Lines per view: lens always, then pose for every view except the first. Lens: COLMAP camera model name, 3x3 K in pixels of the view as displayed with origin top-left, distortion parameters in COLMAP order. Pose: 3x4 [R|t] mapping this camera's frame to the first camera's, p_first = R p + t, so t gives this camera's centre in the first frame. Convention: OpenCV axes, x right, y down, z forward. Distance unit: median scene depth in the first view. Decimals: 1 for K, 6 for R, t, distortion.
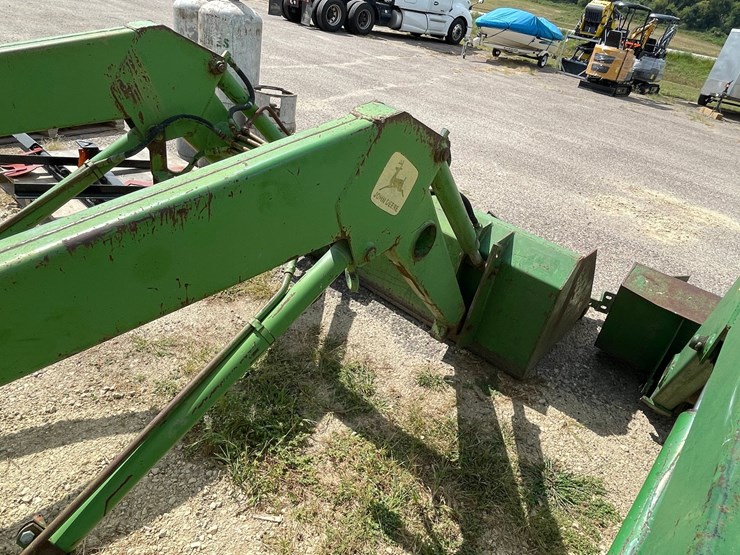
lens RADIAL K [[497.0, 0, 364.9], [0, 497.0, 277.7], [0, 0, 1]] dist [-0.001569, -0.001089]
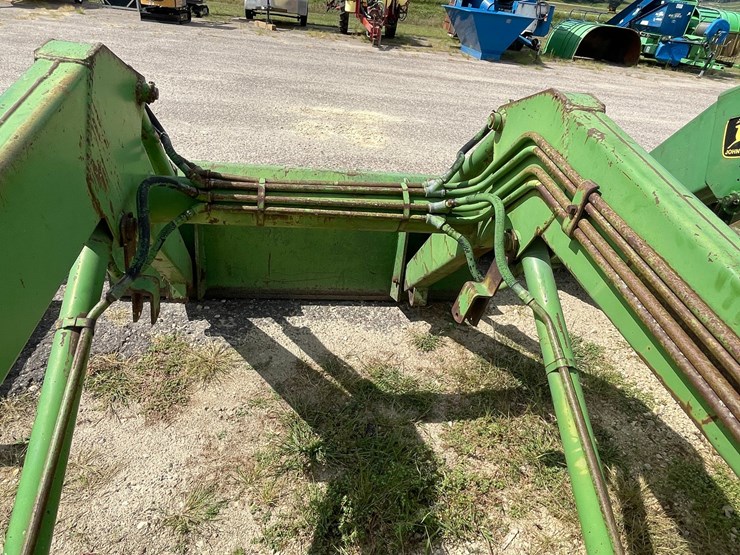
lens RADIAL K [[496.8, 0, 360.1], [0, 496.8, 280.5], [0, 0, 1]] dist [-0.001246, -0.001035]
pose [[0.663542, -0.461914, 0.588513, -0.075522], [0.384621, 0.885339, 0.261232, -0.034145], [-0.641700, 0.053016, 0.765121, 0.043263]]
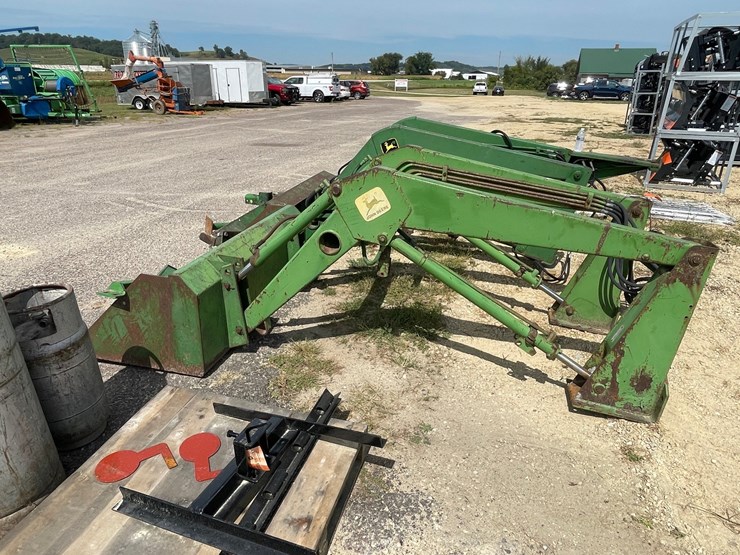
lens RADIAL K [[497.0, 0, 364.9], [0, 497.0, 277.7], [0, 0, 1]] dist [-0.001569, -0.001089]
pose [[-0.448160, -0.480888, 0.753591, -0.193685], [0.382008, 0.659123, 0.647786, -0.145866], [-0.808221, 0.578190, -0.111689, 0.158129]]
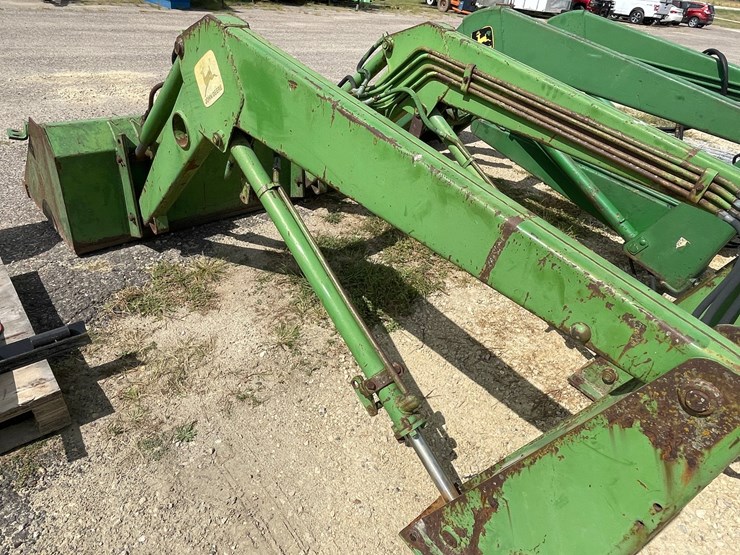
lens RADIAL K [[496.5, 0, 360.1], [0, 496.5, 271.6], [0, 0, 1]] dist [-0.003132, 0.000727]
pose [[0.126895, -0.643143, 0.755159, -0.155461], [0.440171, 0.718759, 0.538177, -0.062907], [-0.888902, 0.264107, 0.374300, 0.063651]]
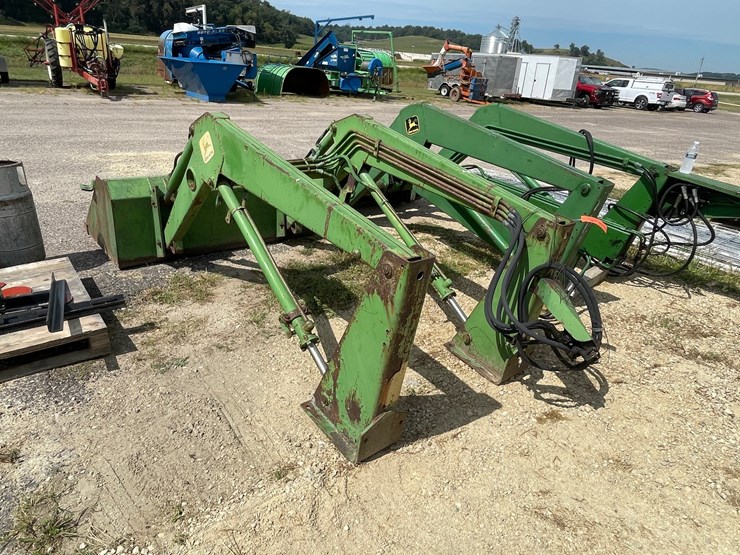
lens RADIAL K [[497.0, 0, 364.9], [0, 497.0, 277.7], [0, 0, 1]] dist [-0.001569, -0.001089]
pose [[0.167029, -0.529265, 0.831853, -0.220881], [0.455174, 0.789809, 0.411120, -0.060358], [-0.874596, 0.309969, 0.372828, 0.016825]]
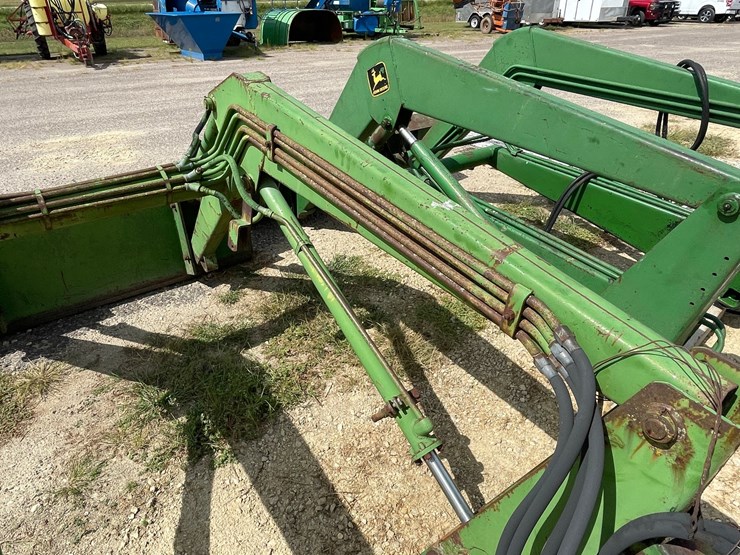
lens RADIAL K [[497.3, 0, 361.0], [0, 497.3, 280.5], [0, 0, 1]] dist [-0.002364, -0.000135]
pose [[0.205146, -0.621246, 0.756286, -0.105995], [0.536090, 0.717820, 0.444232, -0.029843], [-0.818855, 0.314305, 0.480301, 0.018289]]
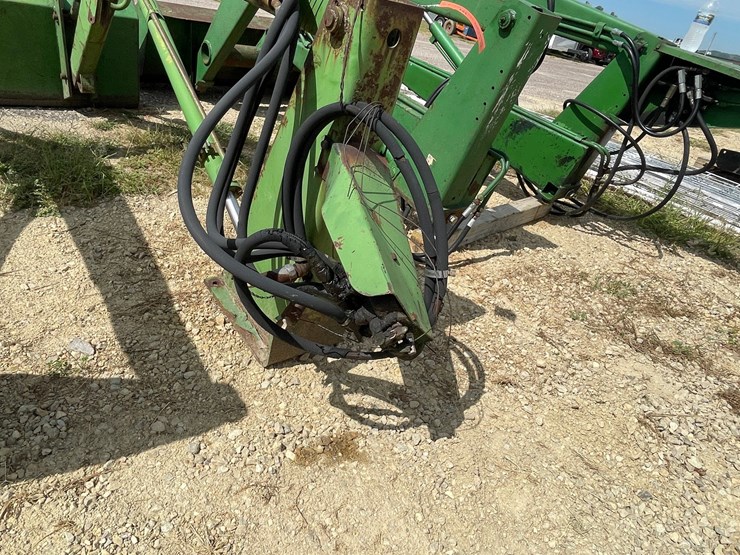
lens RADIAL K [[497.0, 0, 364.9], [0, 497.0, 277.7], [0, 0, 1]] dist [-0.001569, -0.001089]
pose [[0.194154, -0.597585, 0.777944, -0.140384], [0.350380, 0.782968, 0.513998, 0.013579], [-0.916263, 0.172781, 0.361398, 0.001154]]
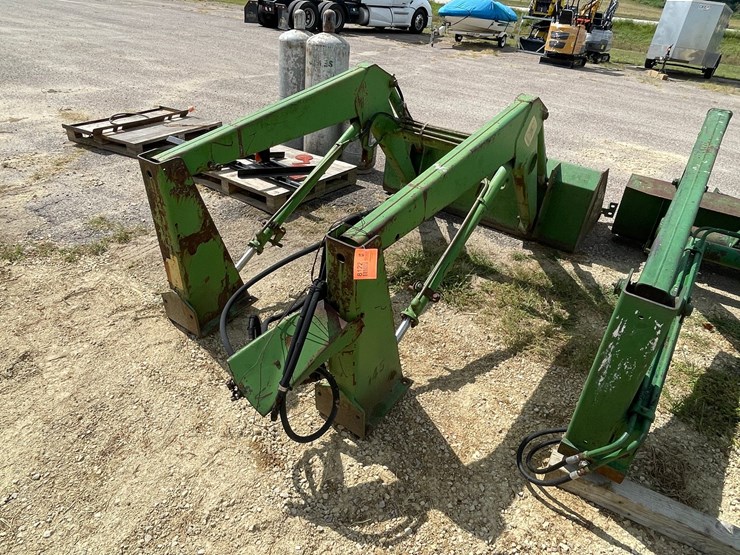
lens RADIAL K [[498.1, 0, 360.4], [0, 498.1, 272.5], [0, 0, 1]] dist [-0.003073, -0.001036]
pose [[0.992329, -0.115609, 0.043791, -0.071118], [0.115388, 0.993292, 0.007555, 0.026983], [-0.044370, -0.002444, 0.999012, -0.095145]]
